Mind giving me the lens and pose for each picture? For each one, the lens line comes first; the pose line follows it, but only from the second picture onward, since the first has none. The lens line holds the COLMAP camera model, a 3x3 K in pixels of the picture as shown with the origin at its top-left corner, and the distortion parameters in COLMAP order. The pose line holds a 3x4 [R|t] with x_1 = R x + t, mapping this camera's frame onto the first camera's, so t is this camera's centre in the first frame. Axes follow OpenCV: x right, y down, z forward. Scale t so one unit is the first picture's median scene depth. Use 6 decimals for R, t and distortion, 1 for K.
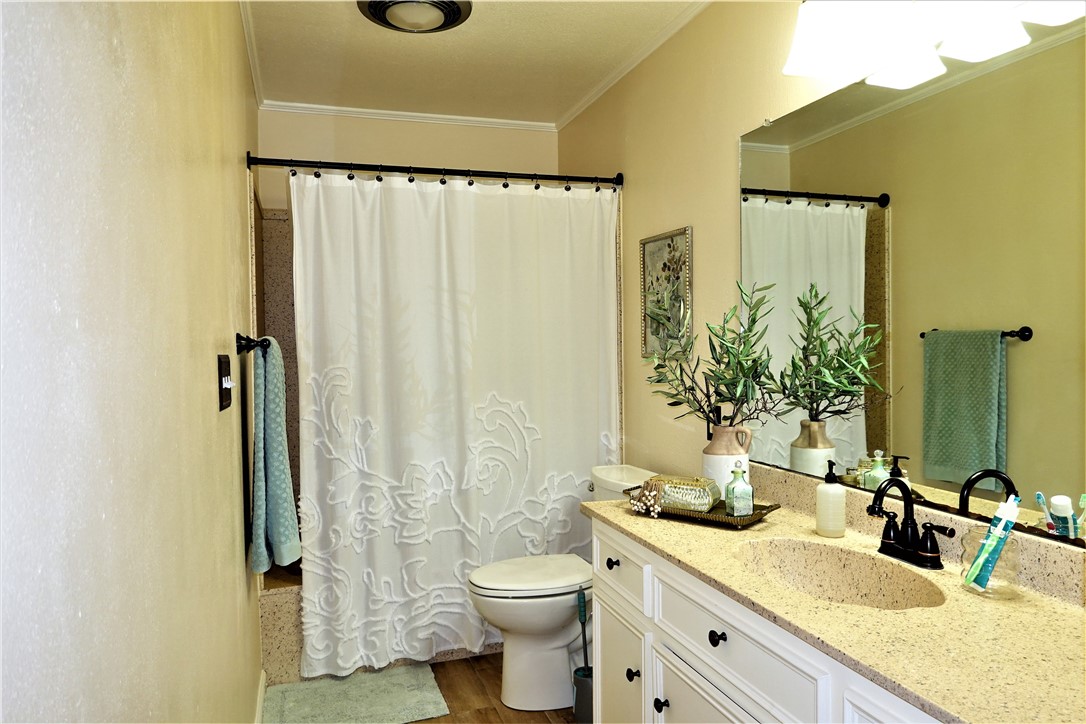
lens RADIAL K [[715.9, 0, 540.0], [0, 715.9, 358.4], [0, 0, 1]] dist [-0.005940, 0.001127]
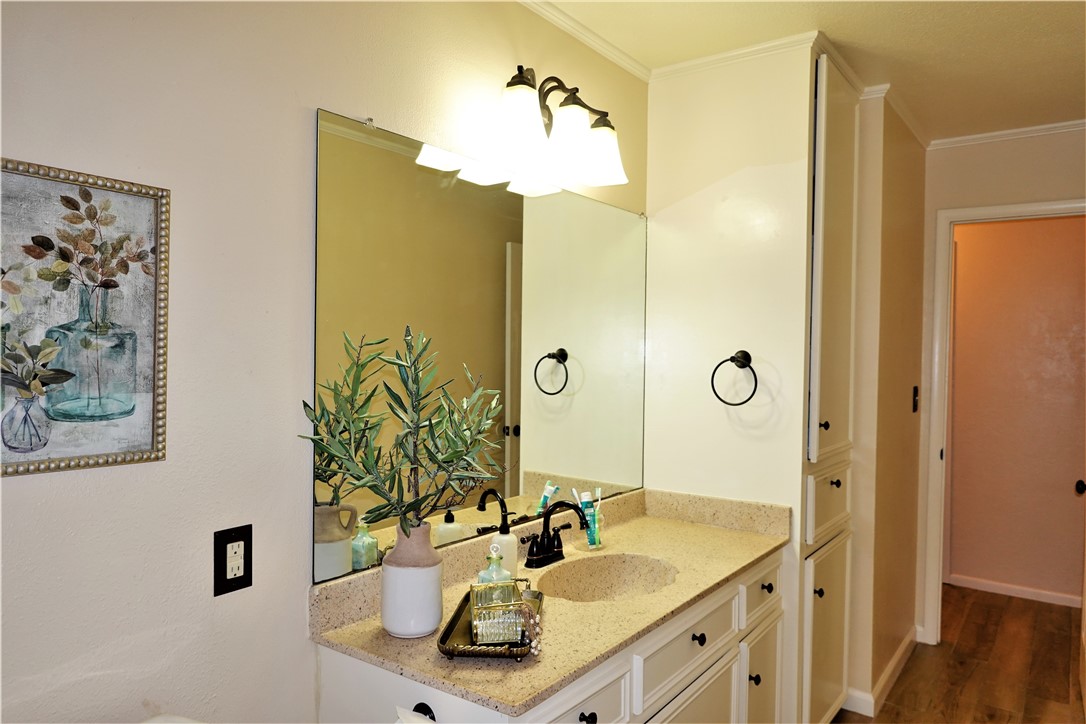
lens RADIAL K [[715.9, 0, 540.0], [0, 715.9, 358.4], [0, 0, 1]] dist [-0.005940, 0.001127]
pose [[-0.569192, 0.027719, 0.821737, -0.527173], [0.041720, 0.999118, -0.004805, -0.081922], [-0.821146, 0.031548, -0.569846, 1.638600]]
